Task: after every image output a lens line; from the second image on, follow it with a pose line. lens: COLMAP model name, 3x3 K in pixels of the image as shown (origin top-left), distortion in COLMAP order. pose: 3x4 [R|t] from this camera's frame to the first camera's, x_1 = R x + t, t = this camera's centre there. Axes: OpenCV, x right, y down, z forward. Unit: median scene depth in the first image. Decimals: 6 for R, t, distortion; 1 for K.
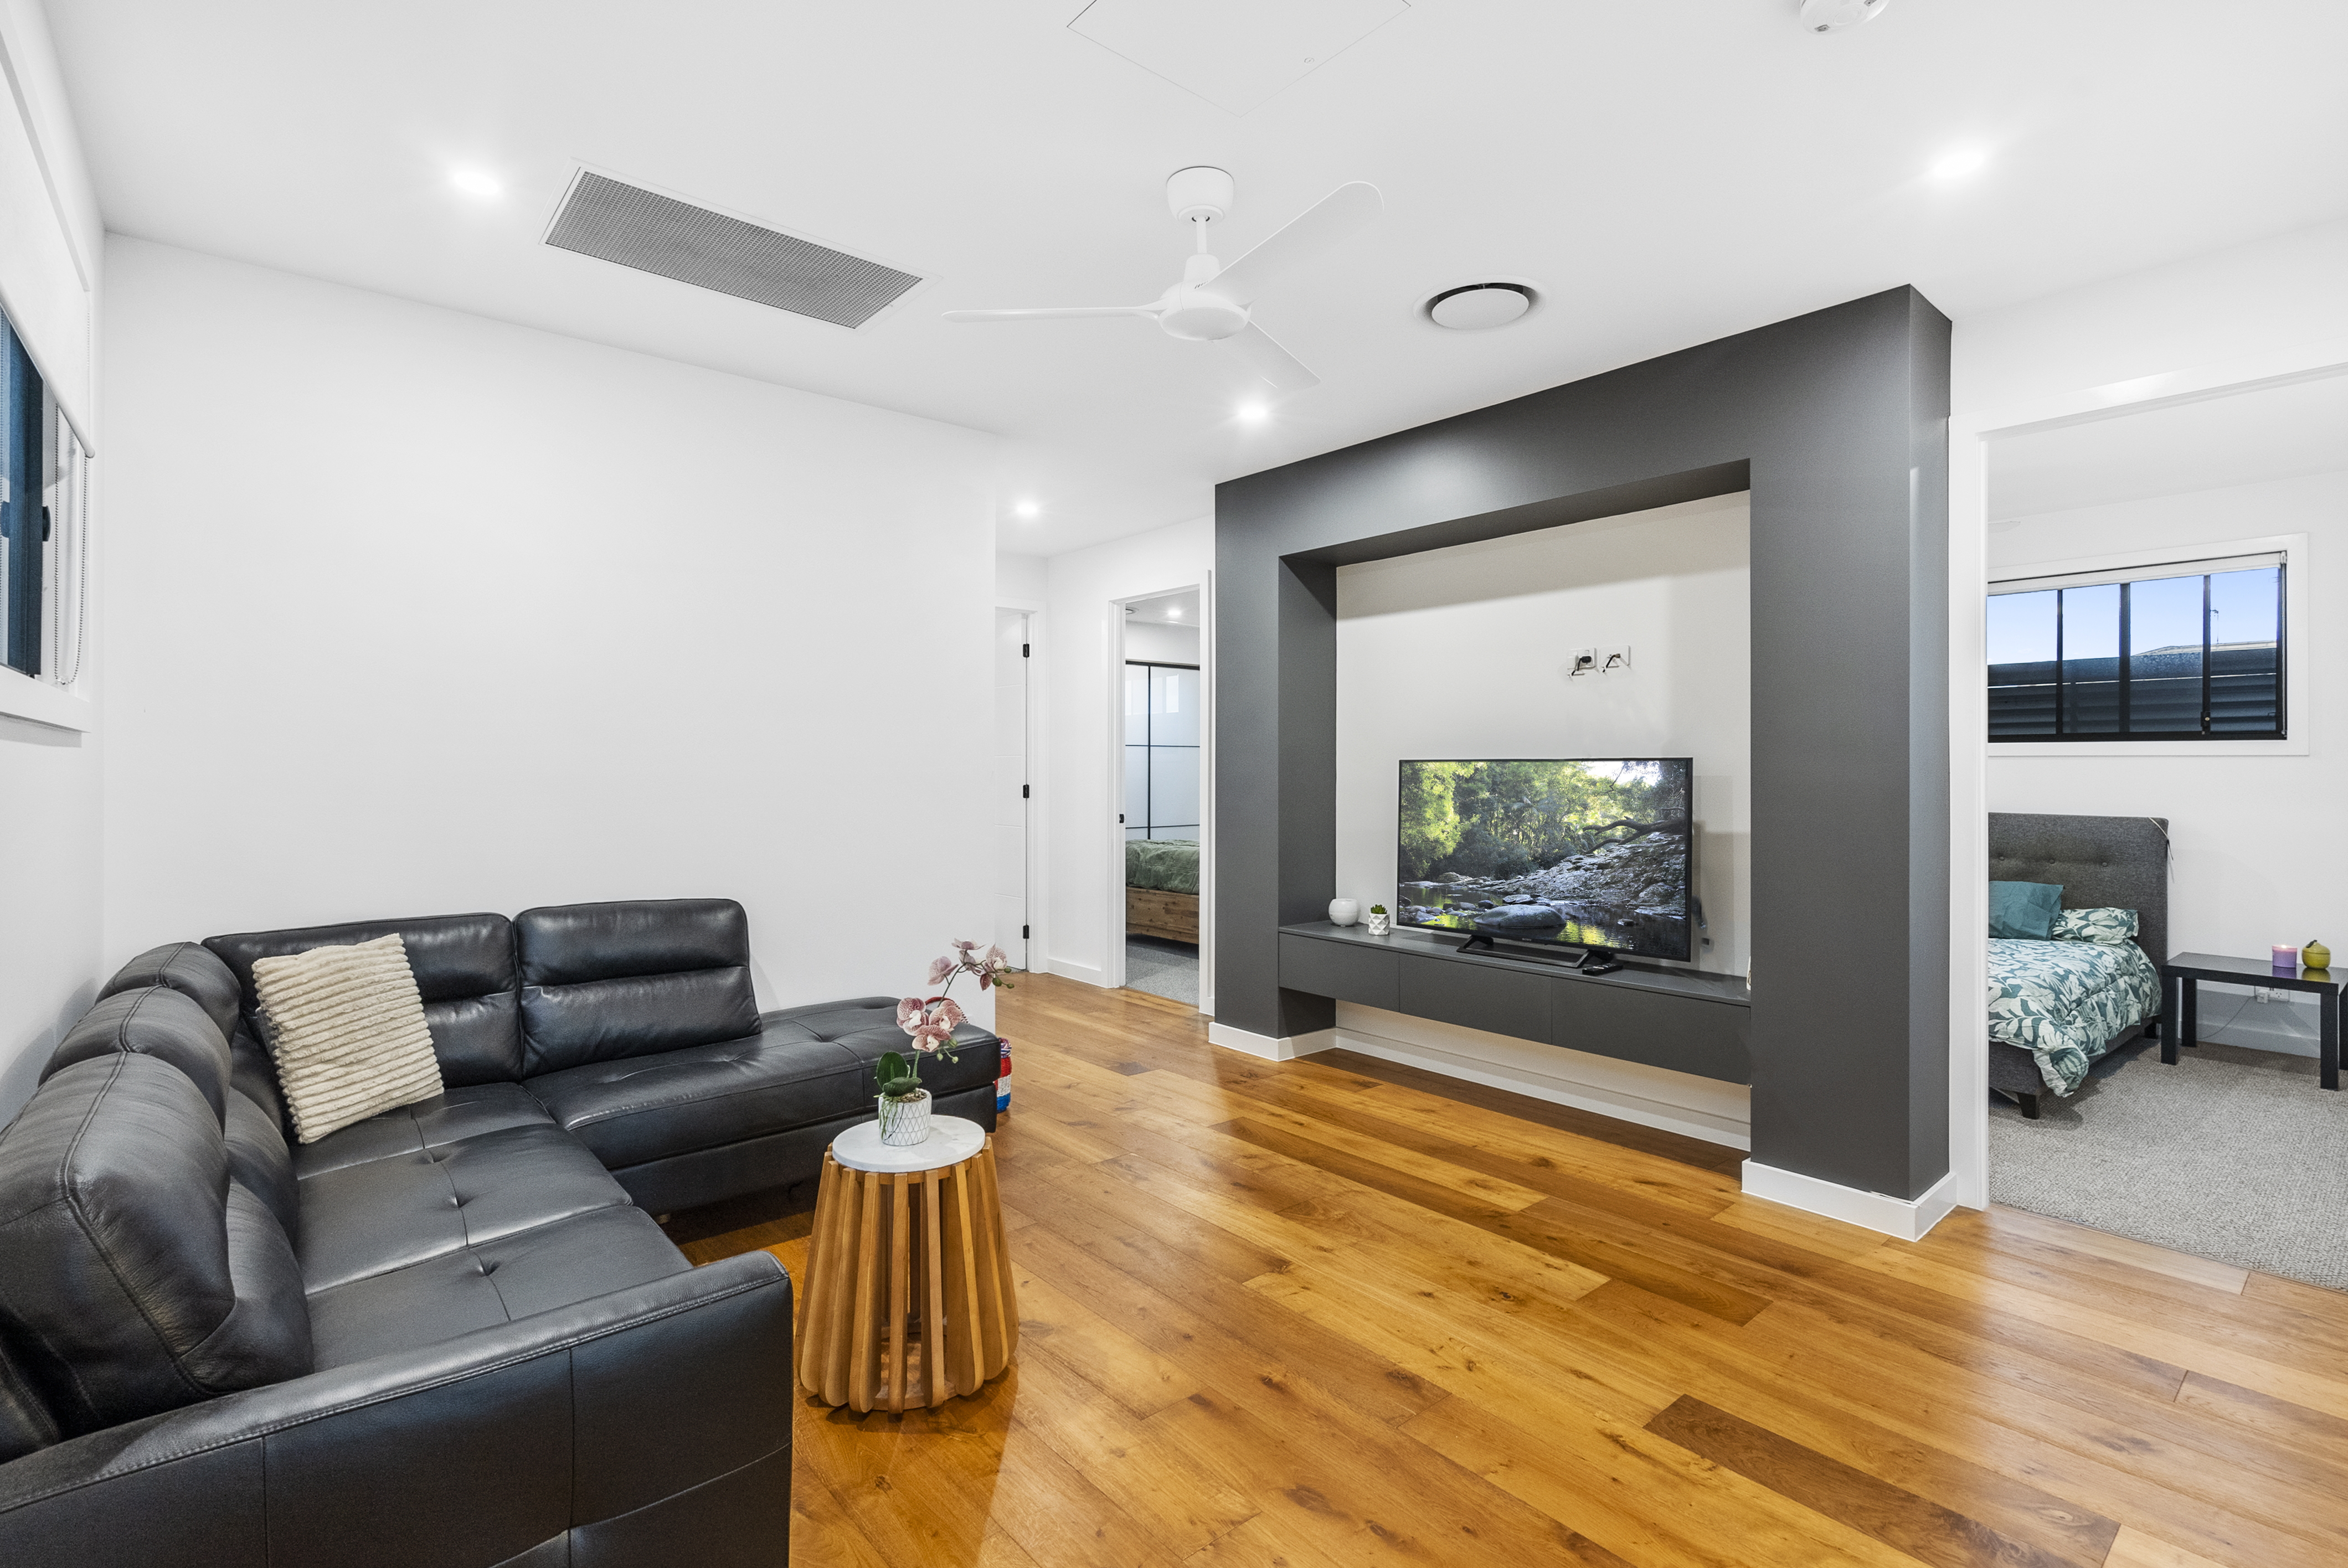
lens RADIAL K [[1053.8, 0, 1185.1], [0, 1053.8, 771.1], [0, 0, 1]] dist [-0.004885, -0.000225]
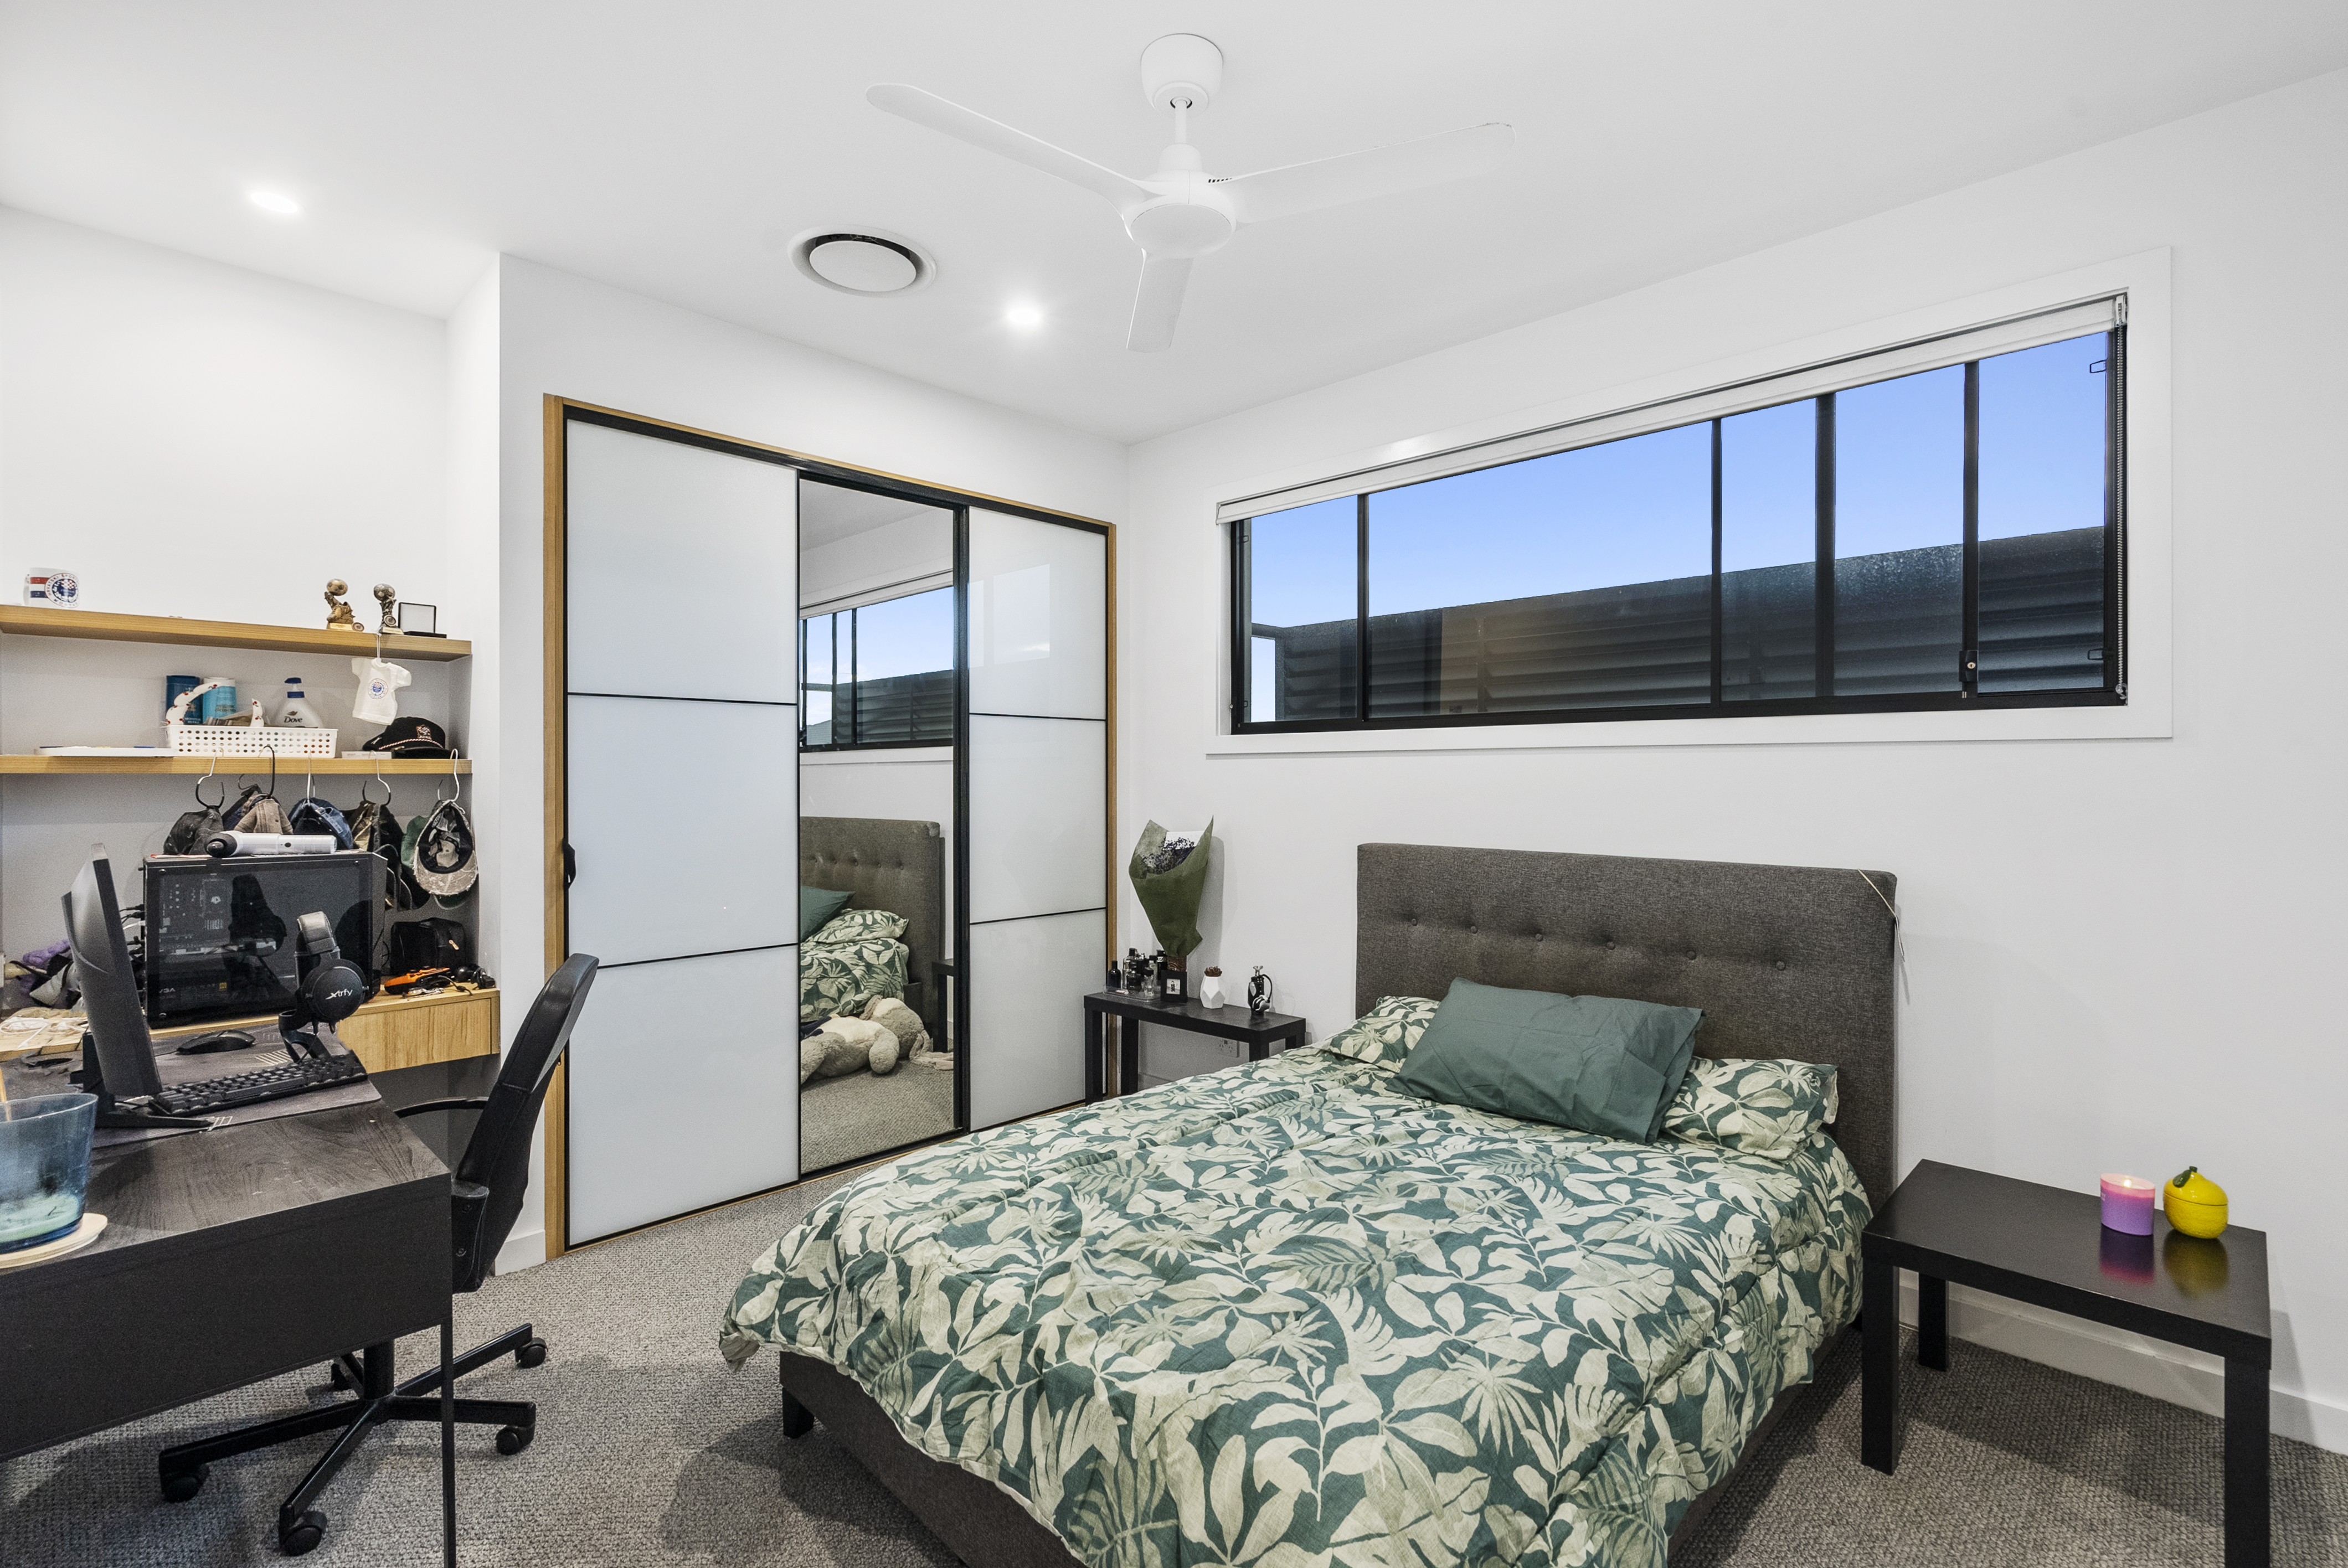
lens RADIAL K [[1053.8, 0, 1171.6], [0, 1053.8, 787.1], [0, 0, 1]] dist [-0.004885, -0.000225]
pose [[0.995216, 0.002827, 0.097660, 0.562472], [-0.002380, 0.999986, -0.004688, 0.009082], [-0.097671, 0.004433, 0.995209, 0.556552]]
